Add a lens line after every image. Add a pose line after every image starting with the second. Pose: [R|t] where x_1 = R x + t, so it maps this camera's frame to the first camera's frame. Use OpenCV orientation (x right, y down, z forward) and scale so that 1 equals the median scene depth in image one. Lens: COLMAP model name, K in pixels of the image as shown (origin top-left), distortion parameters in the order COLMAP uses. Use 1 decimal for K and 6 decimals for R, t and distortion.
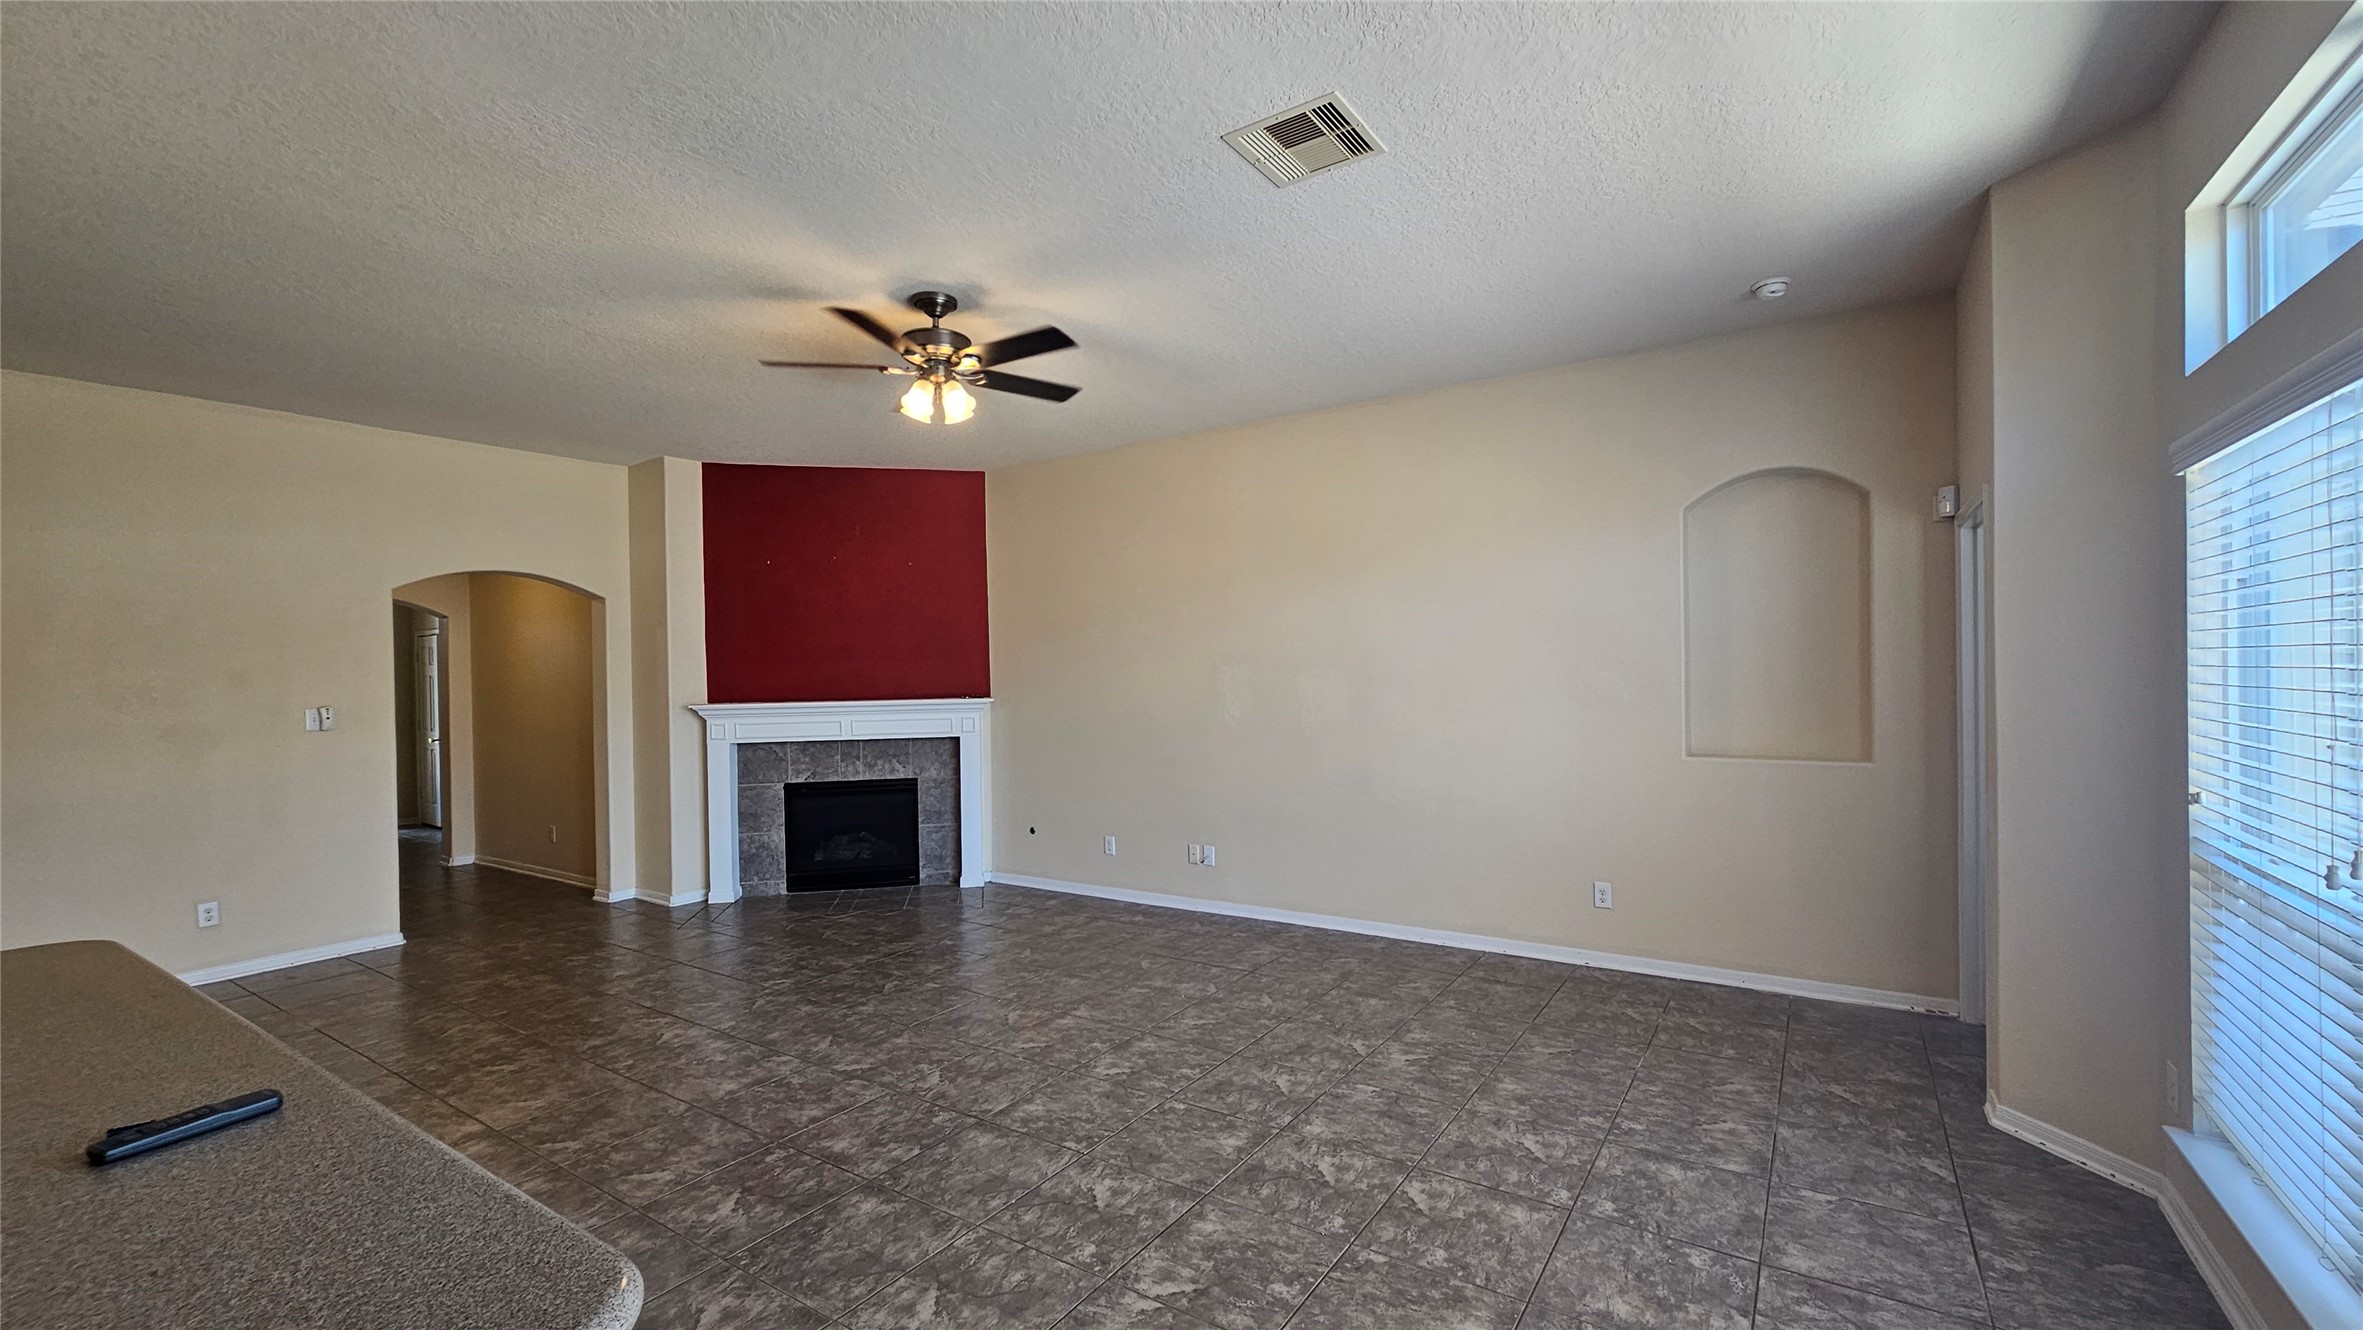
lens RADIAL K [[963.0, 0, 1205.8], [0, 963.0, 677.7], [0, 0, 1]] dist [-0.000981, -0.000558]
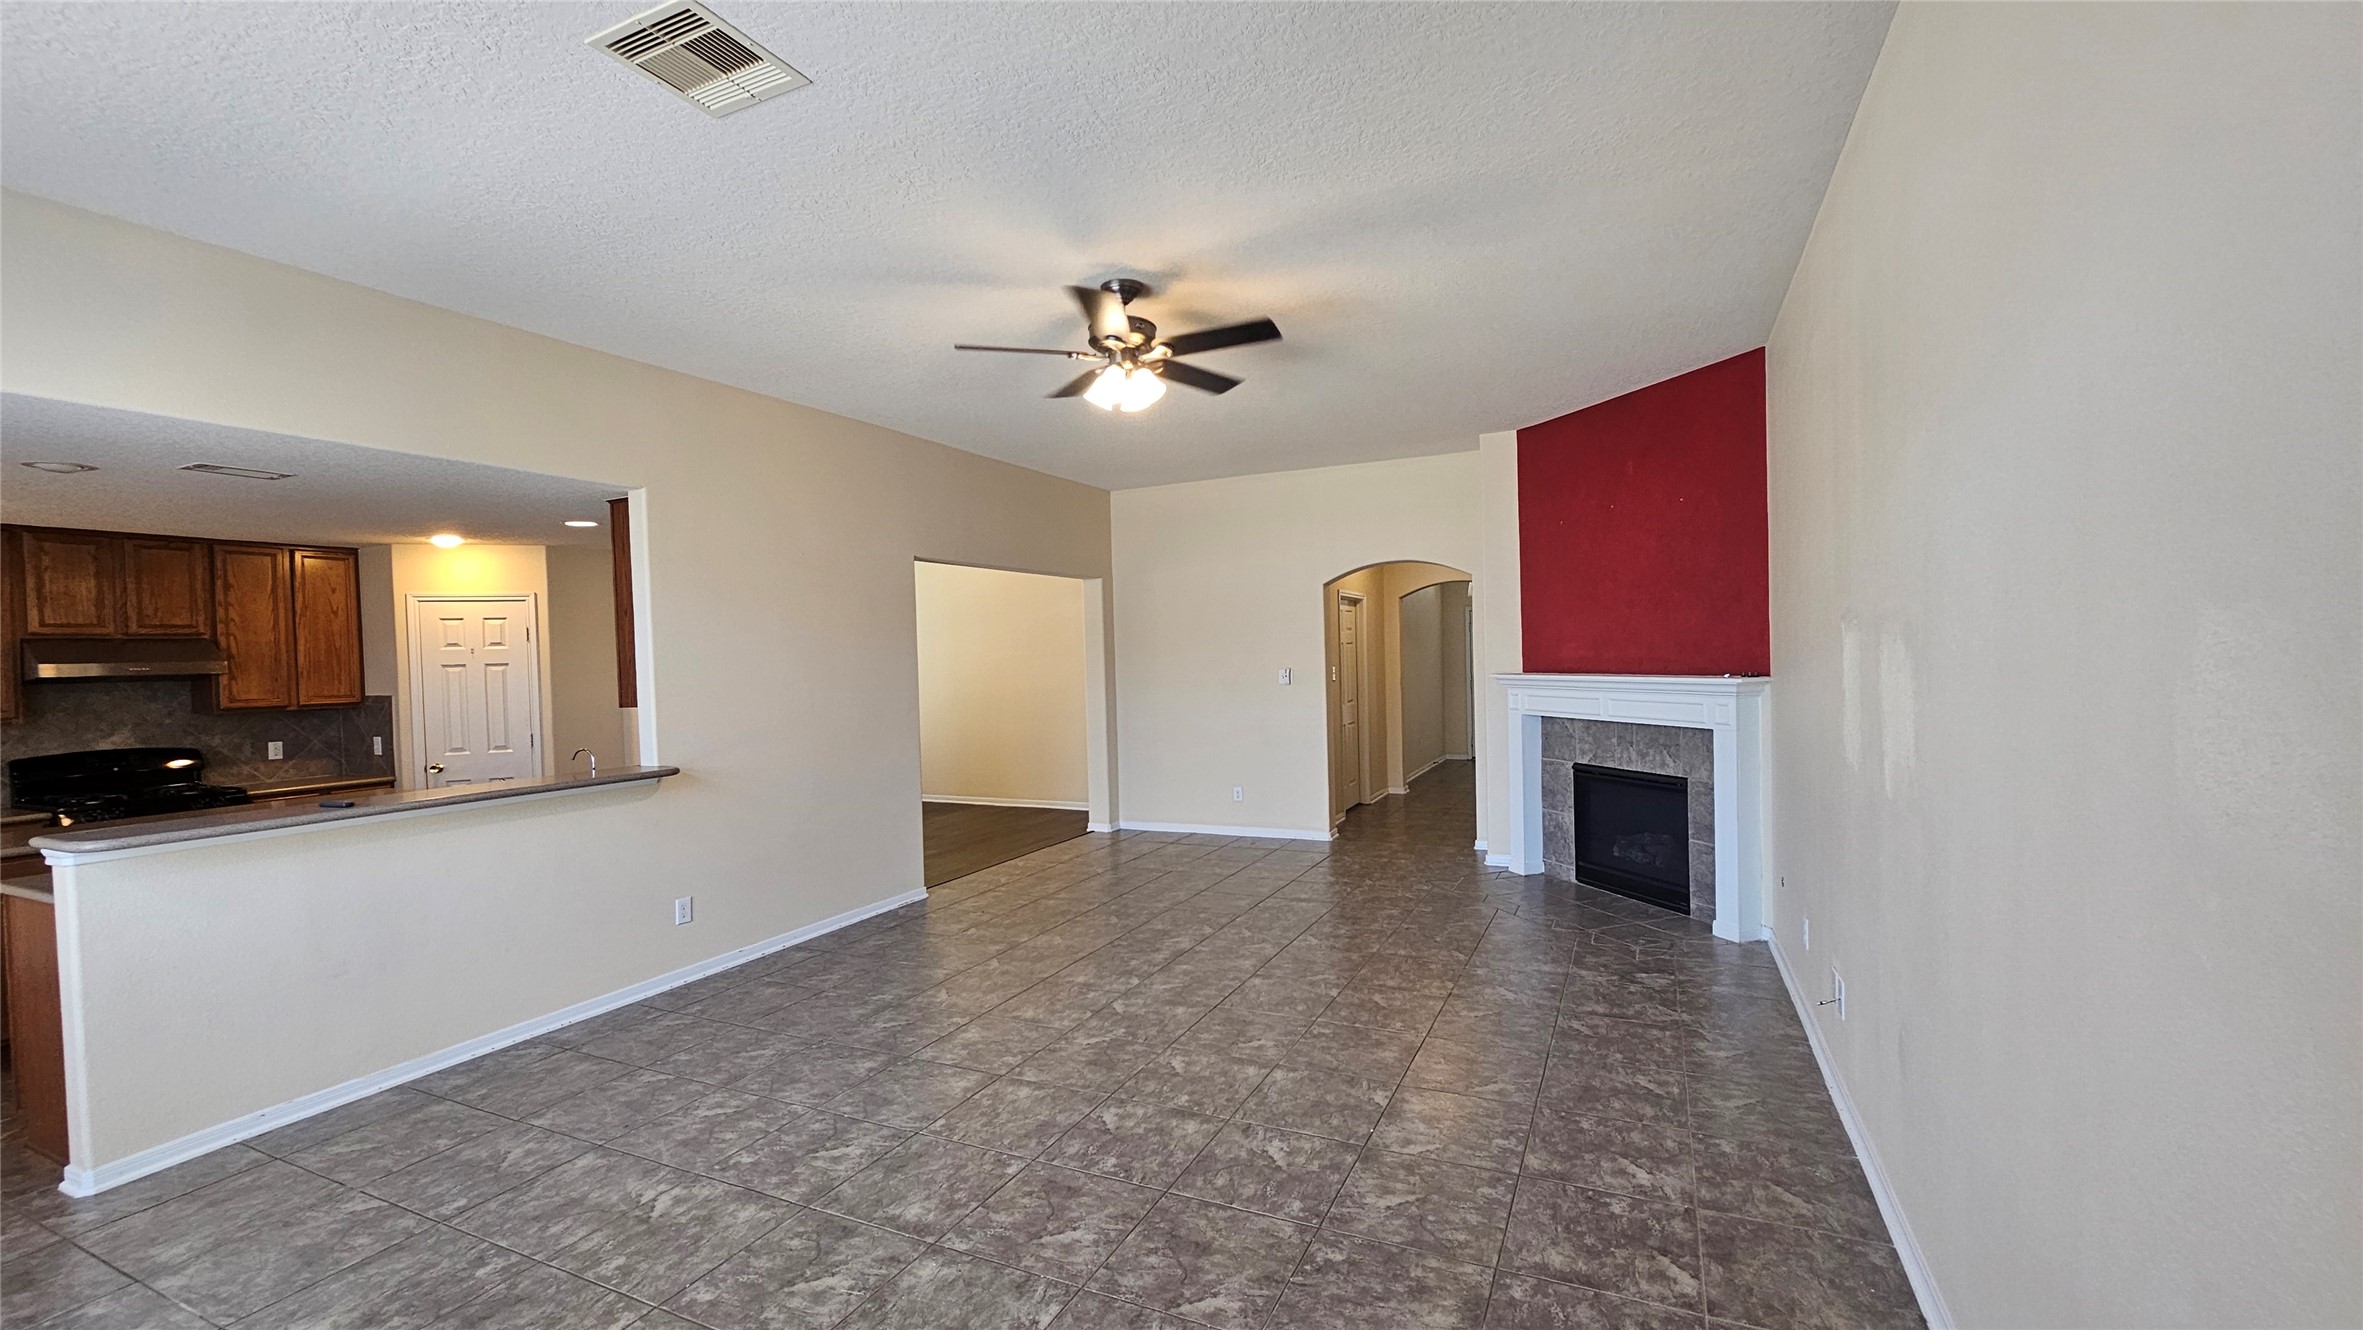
lens RADIAL K [[963.0, 0, 1199.0], [0, 963.0, 681.5], [0, 0, 1]] dist [-0.000981, -0.000558]
pose [[0.138725, 0.041942, -0.989442, 0.559773], [0.016527, 0.998866, 0.044659, -0.018218], [0.990193, -0.022547, 0.137874, 0.711447]]
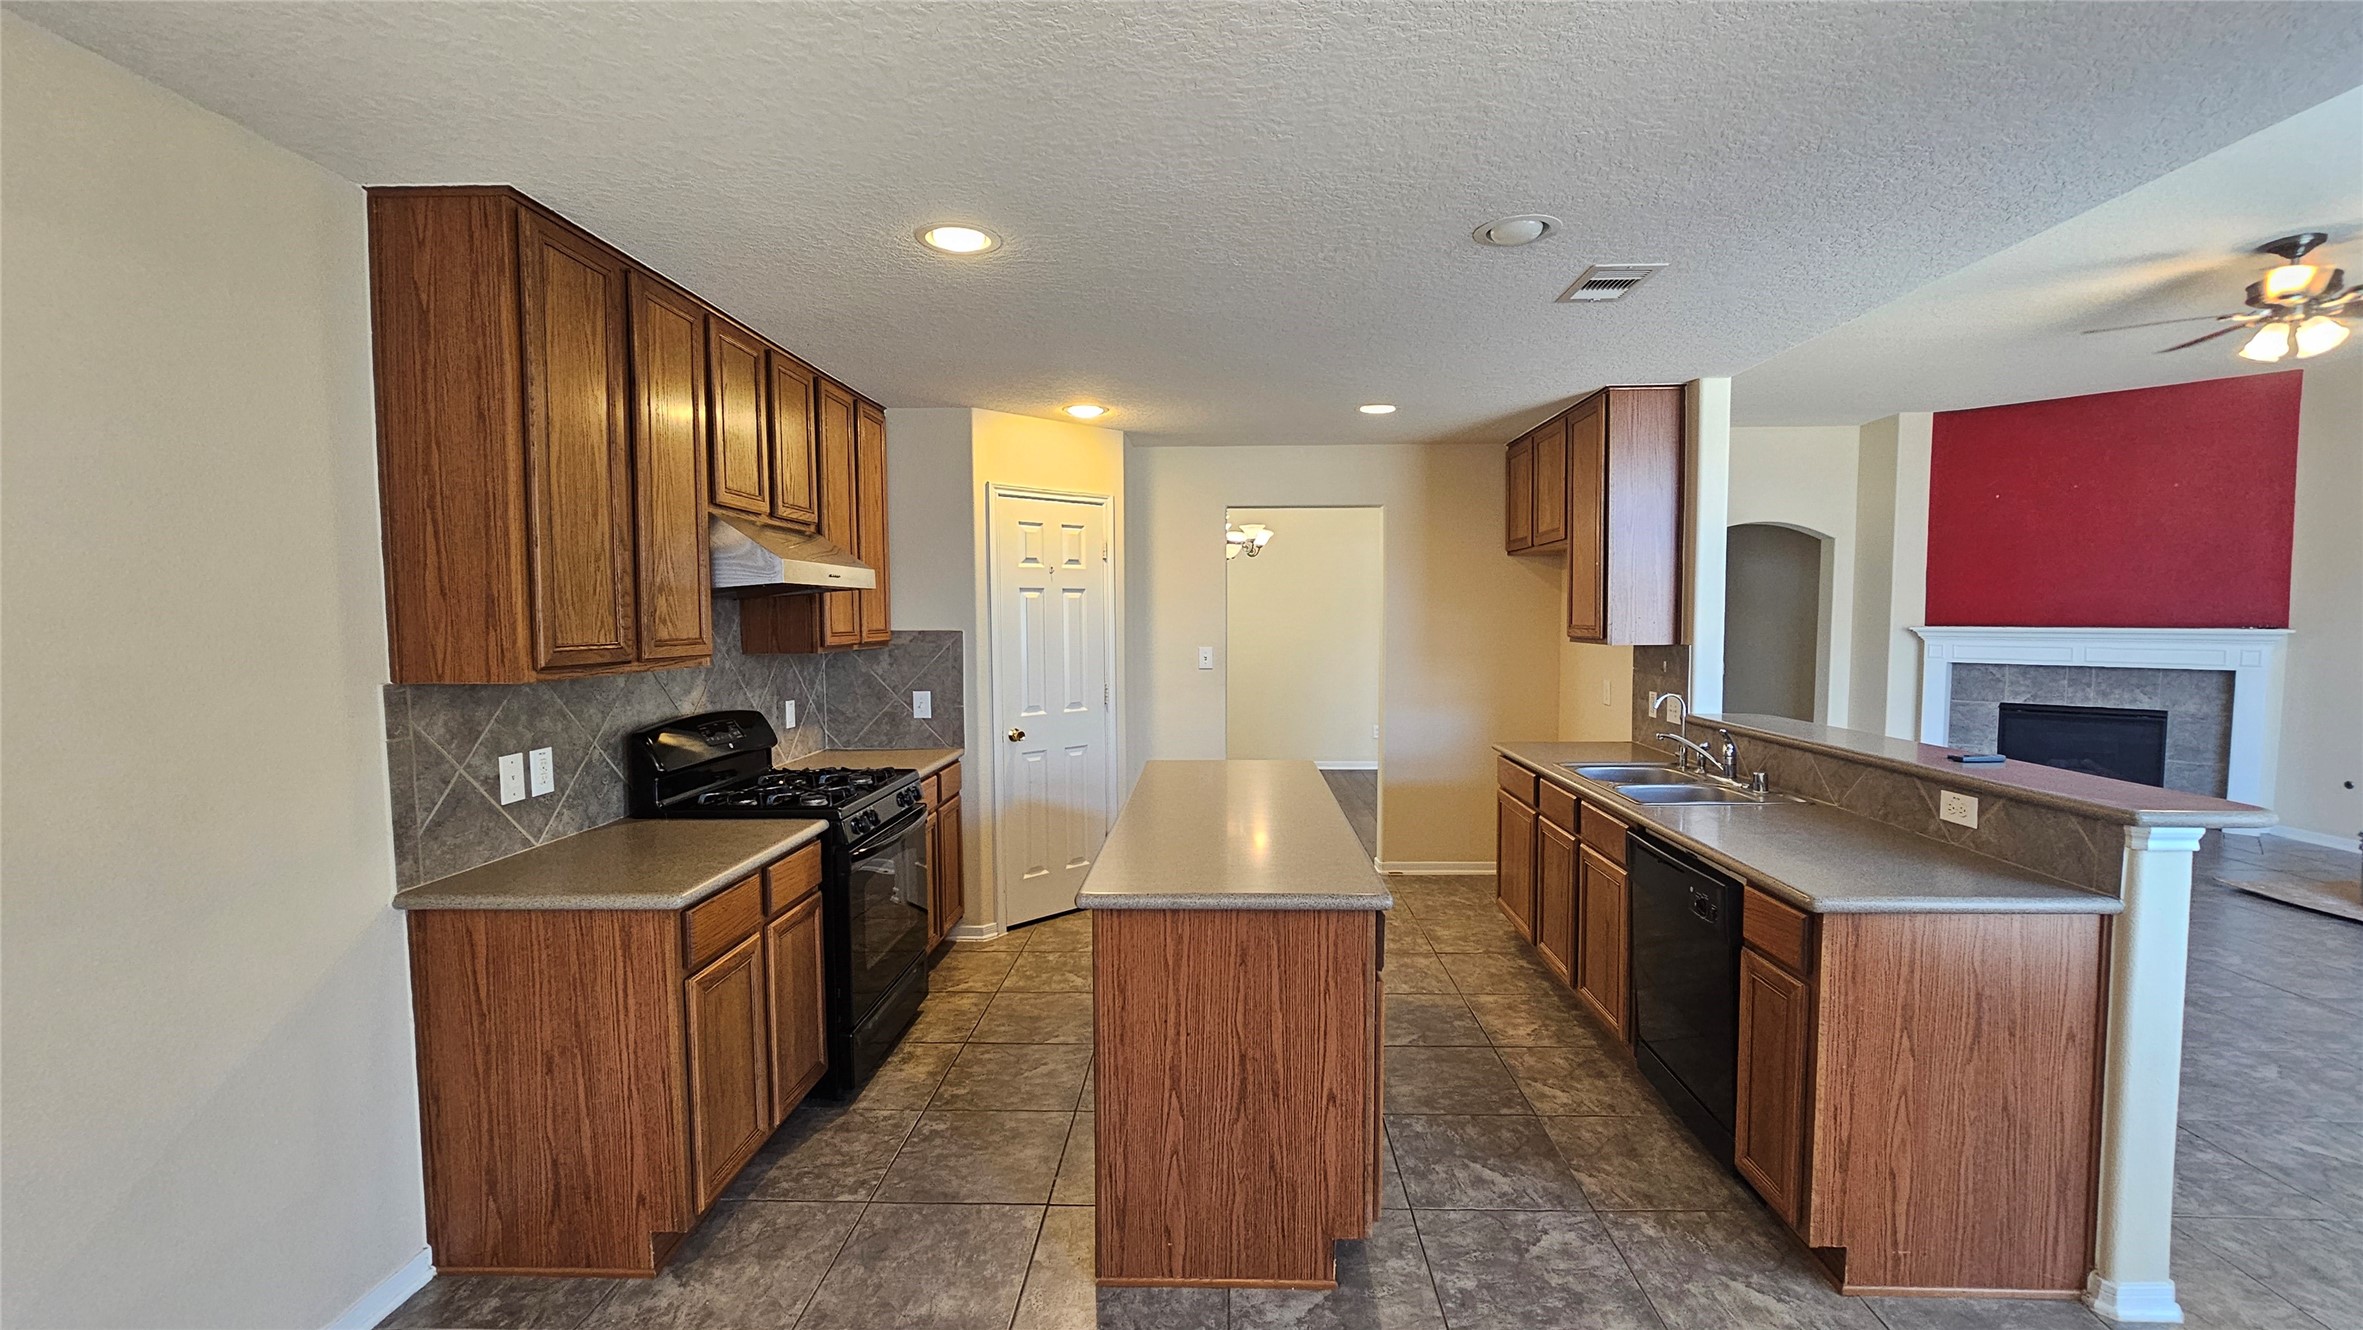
lens RADIAL K [[963.0, 0, 1197.4], [0, 963.0, 670.8], [0, 0, 1]] dist [-0.000981, -0.000558]
pose [[0.517789, 0.068398, -0.852770, 0.017408], [-0.012250, 0.997289, 0.072552, 0.010199], [0.855421, -0.027120, 0.517223, -0.438878]]
